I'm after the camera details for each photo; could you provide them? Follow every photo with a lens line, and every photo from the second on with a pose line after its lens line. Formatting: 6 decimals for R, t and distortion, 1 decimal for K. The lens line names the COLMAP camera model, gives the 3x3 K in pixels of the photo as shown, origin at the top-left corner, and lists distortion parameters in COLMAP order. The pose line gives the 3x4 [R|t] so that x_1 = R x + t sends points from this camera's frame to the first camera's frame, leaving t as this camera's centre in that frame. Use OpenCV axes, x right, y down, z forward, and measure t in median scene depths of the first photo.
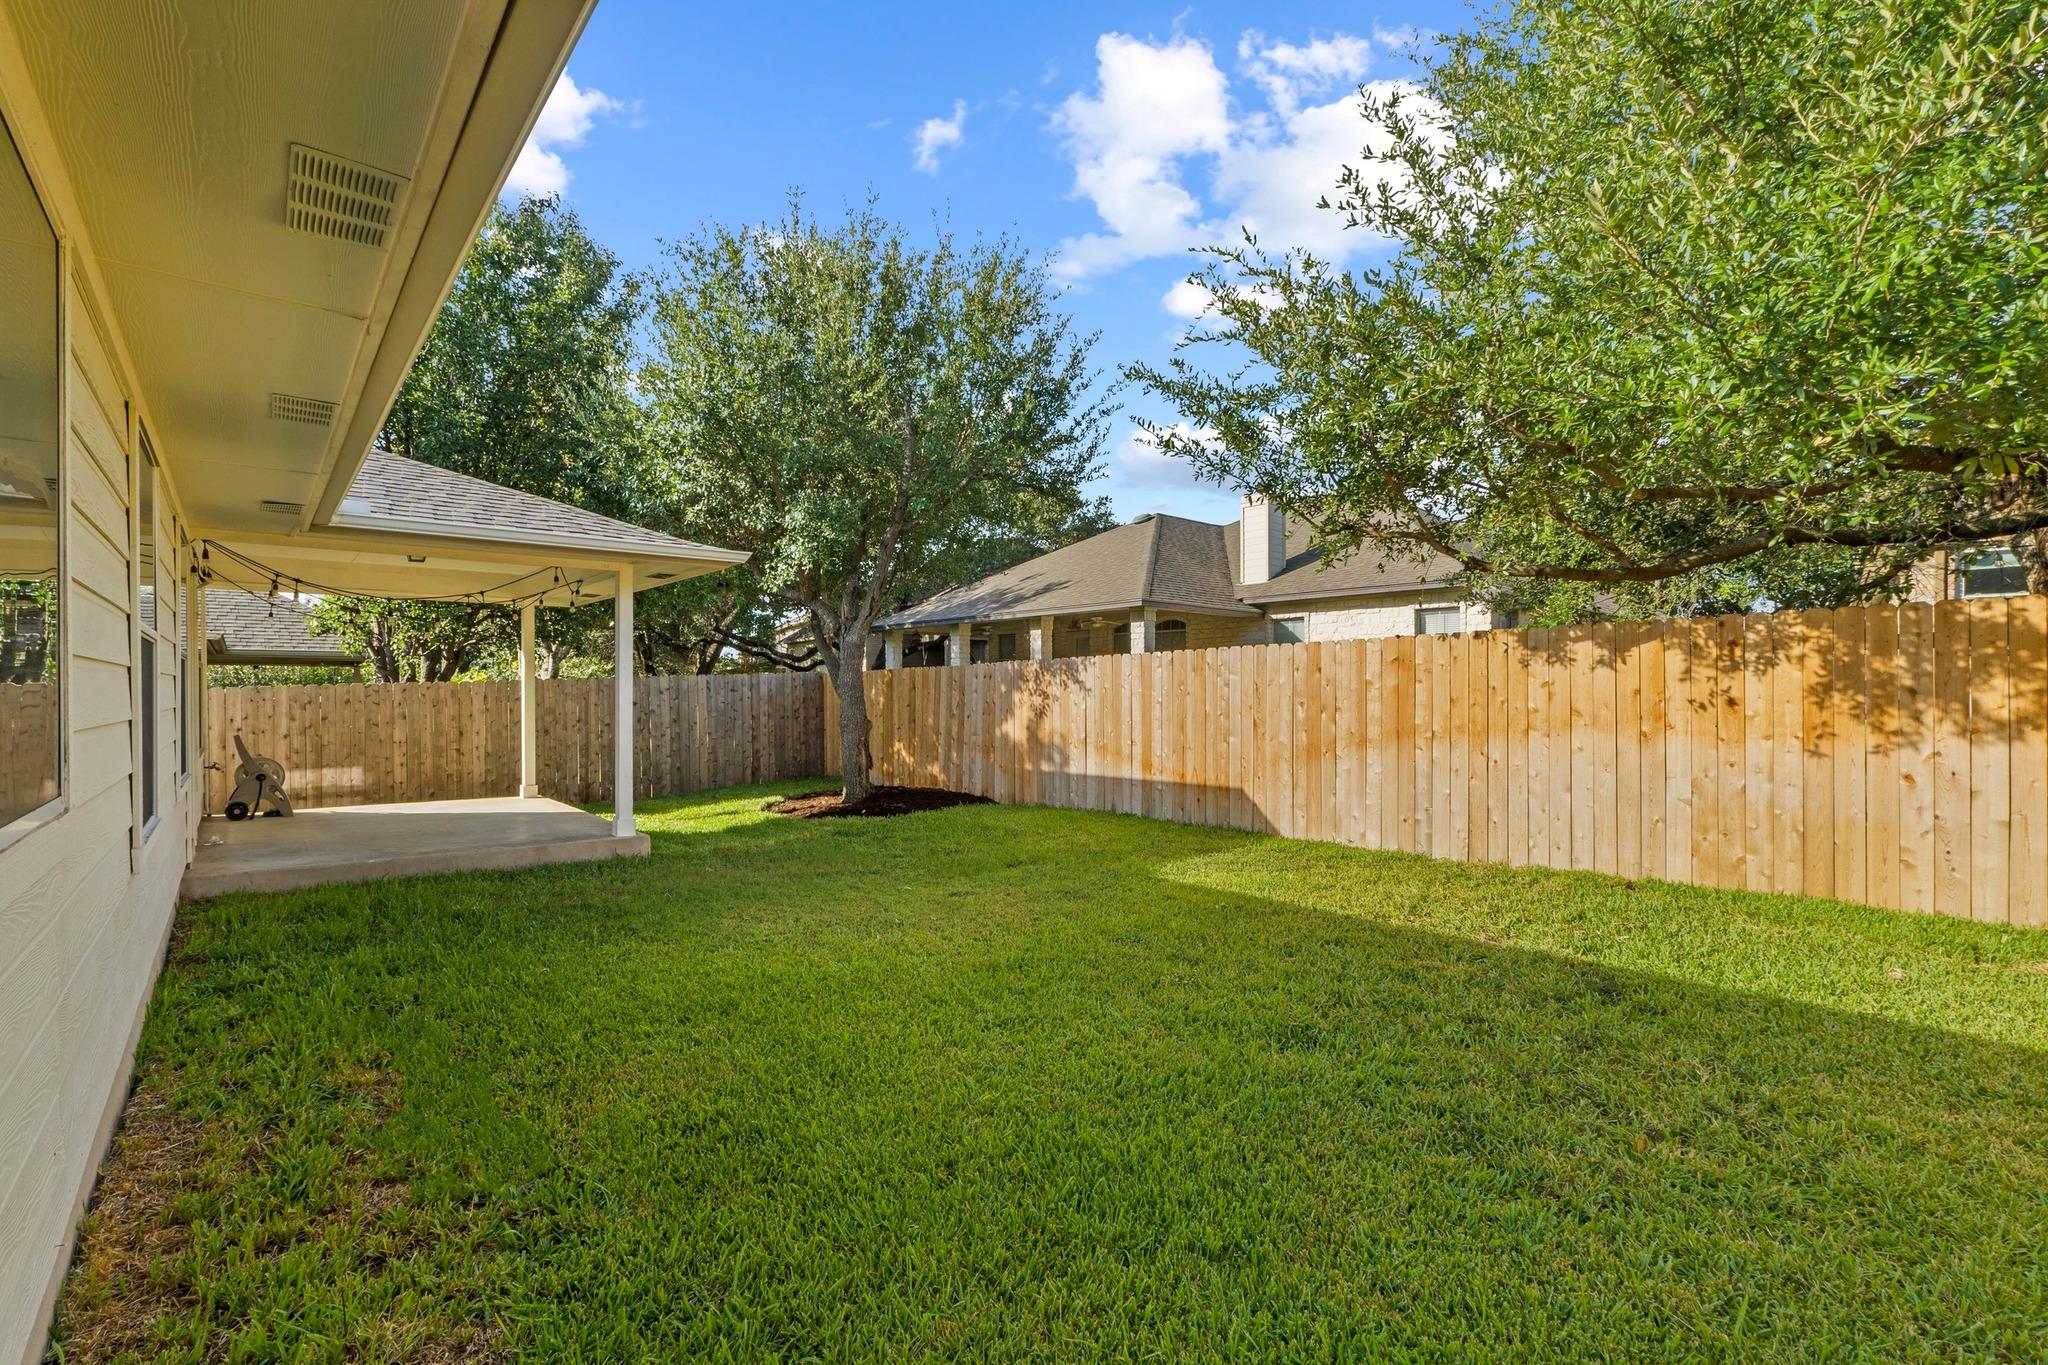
lens RADIAL K [[866.5, 0, 1017.9], [0, 866.5, 675.7], [0, 0, 1]] dist [-0.007962, 0.000044]
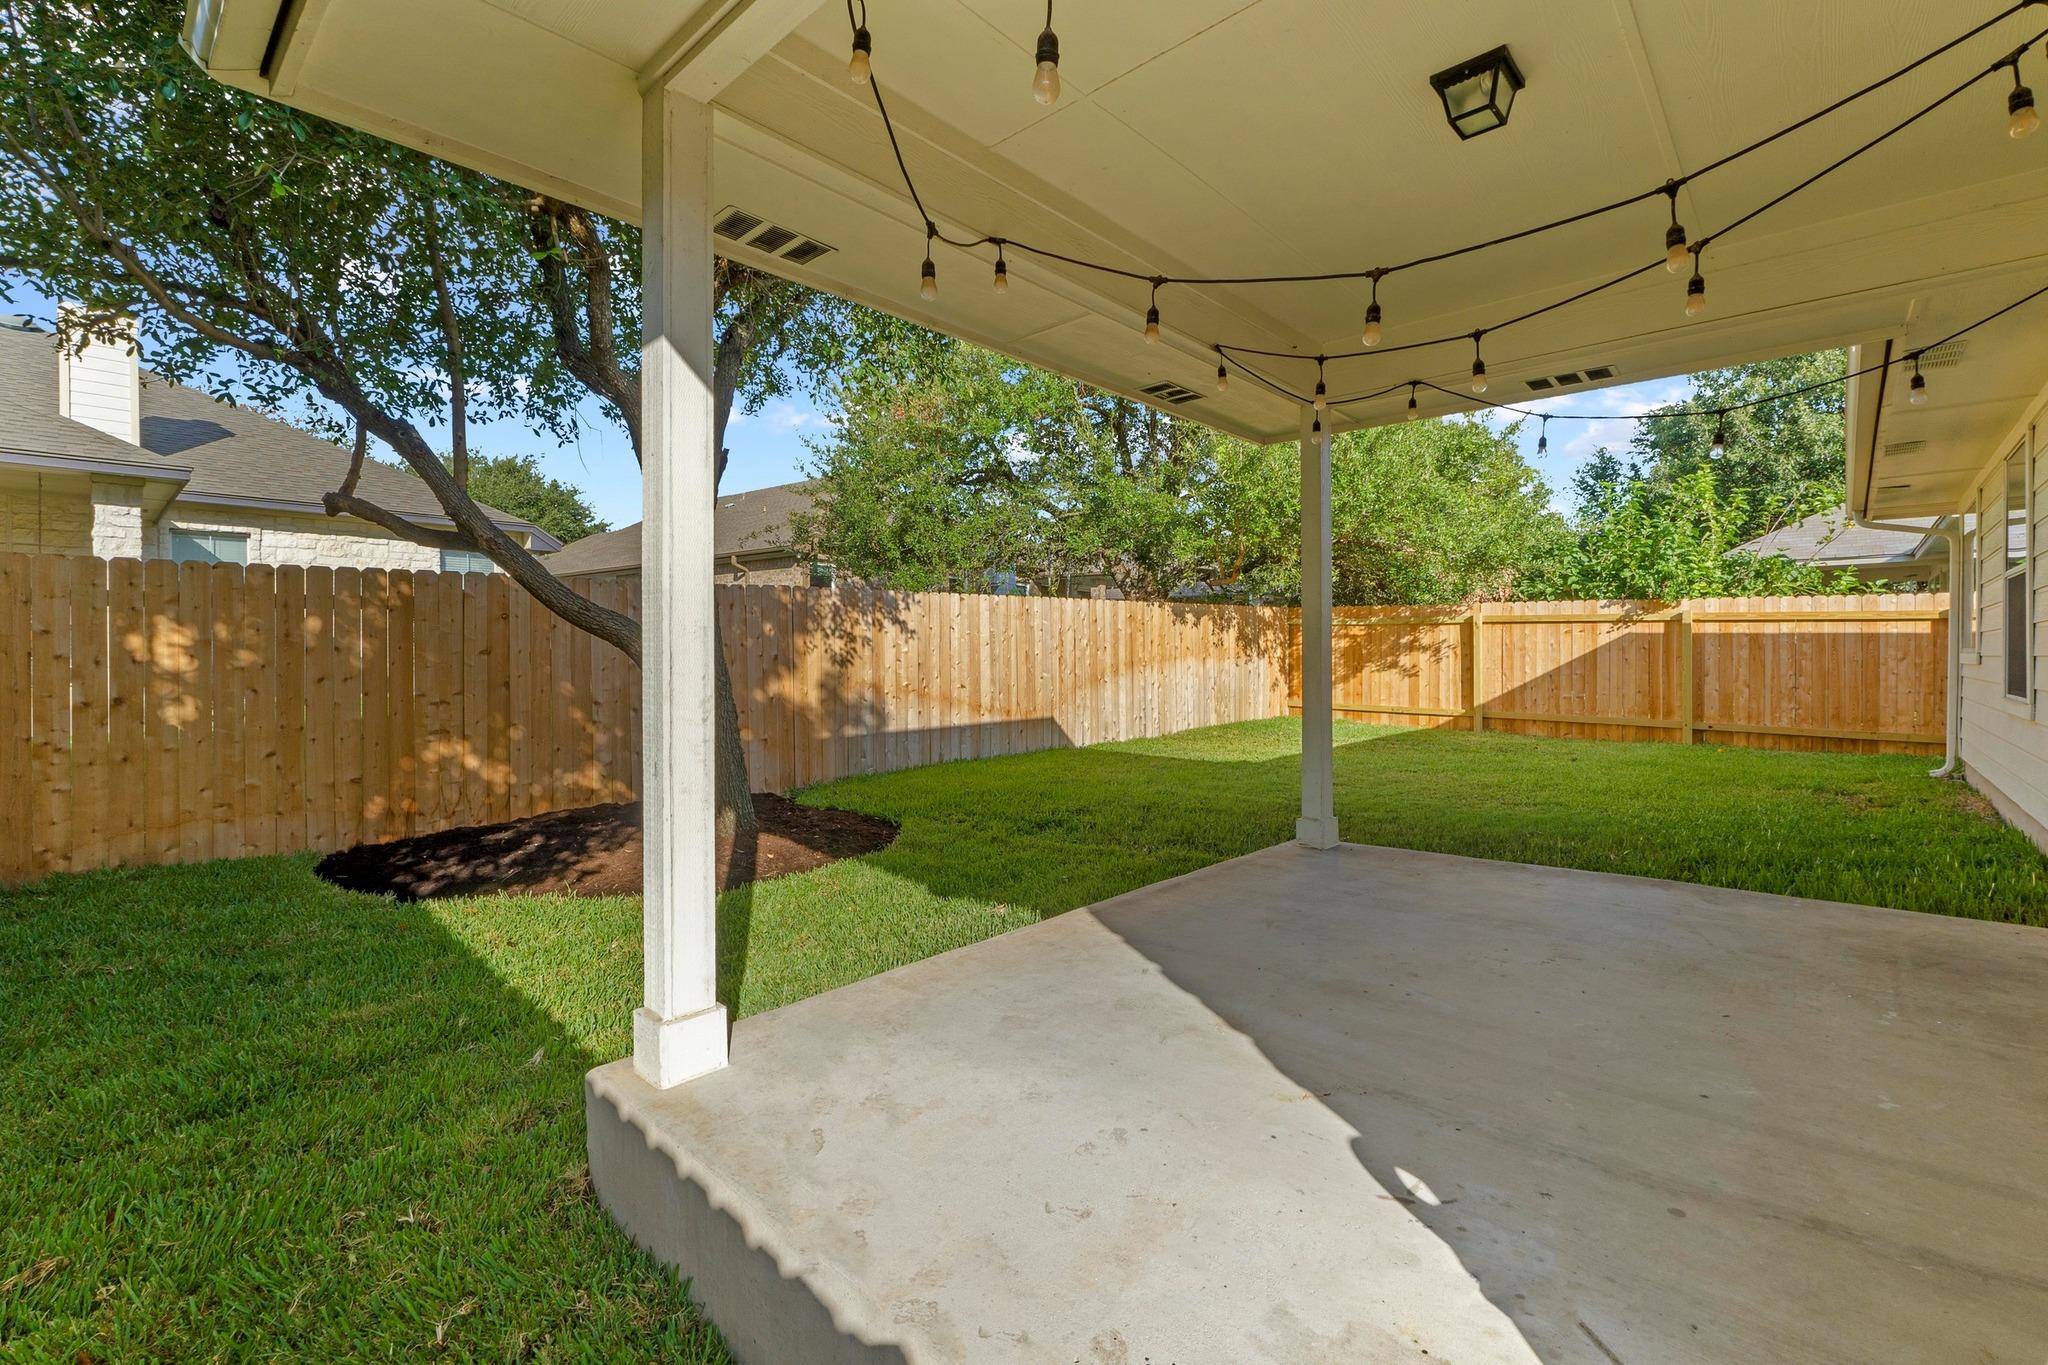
lens RADIAL K [[866.5, 0, 1017.9], [0, 866.5, 675.7], [0, 0, 1]] dist [-0.007962, 0.000044]
pose [[-0.092582, -0.022465, 0.995452, -0.800695], [-0.012959, 0.999688, 0.021356, 0.040793], [-0.995621, -0.010923, -0.092844, 0.987266]]
